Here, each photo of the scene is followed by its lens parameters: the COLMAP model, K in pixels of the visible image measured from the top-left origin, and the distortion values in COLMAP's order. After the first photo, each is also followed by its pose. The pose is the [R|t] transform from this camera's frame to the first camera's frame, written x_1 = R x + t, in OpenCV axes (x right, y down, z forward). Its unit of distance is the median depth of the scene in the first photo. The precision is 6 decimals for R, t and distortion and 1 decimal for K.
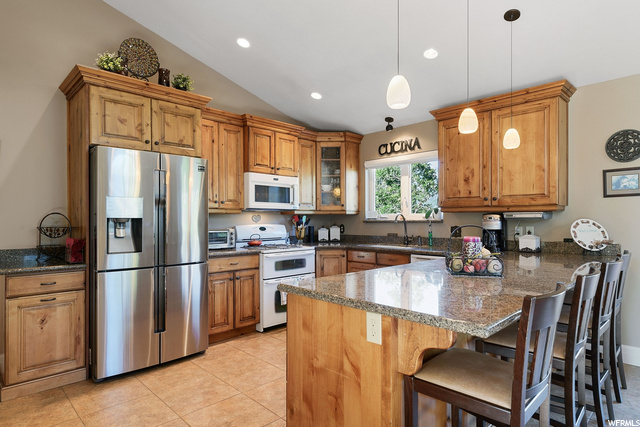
lens RADIAL K [[360.2, 0, 320.0], [0, 360.2, 213.5], [0, 0, 1]] dist [0.003016, 0.000354]
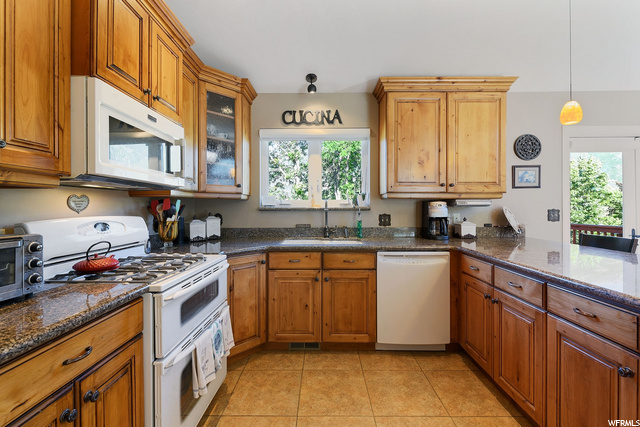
lens RADIAL K [[268.1, 0, 316.1], [0, 268.1, 206.3], [0, 0, 1]] dist [-0.000528, -0.000255]
pose [[0.700923, 0.005155, 0.713219, -0.219823], [-0.011996, 0.999918, 0.004561, 0.013520], [-0.713136, -0.011753, 0.700927, 0.609259]]
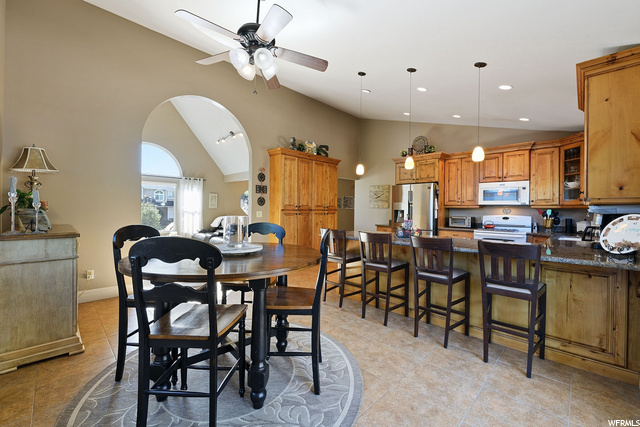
lens RADIAL K [[268.1, 0, 316.1], [0, 268.1, 206.3], [0, 0, 1]] dist [-0.000528, -0.000255]
pose [[0.031874, 0.000697, -0.999492, 0.947958], [0.010851, 0.999941, 0.001043, -0.016118], [0.999433, -0.010878, 0.031864, 0.204070]]
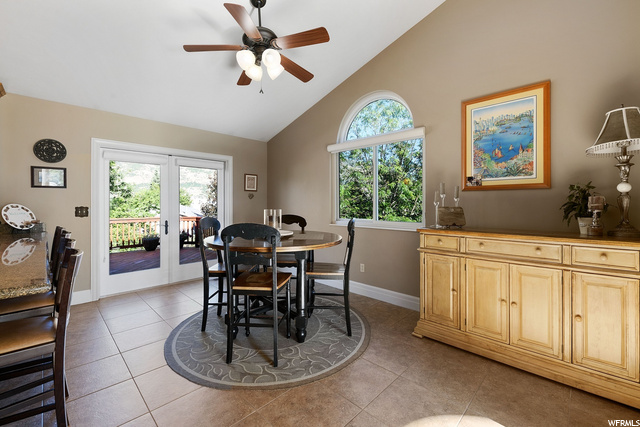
lens RADIAL K [[268.1, 0, 316.1], [0, 268.1, 206.3], [0, 0, 1]] dist [-0.000528, -0.000255]
pose [[-0.022974, -0.003827, 0.999729, -0.137473], [-0.017769, 0.999836, 0.003419, 0.001307], [-0.999578, -0.017686, -0.023038, 0.006628]]
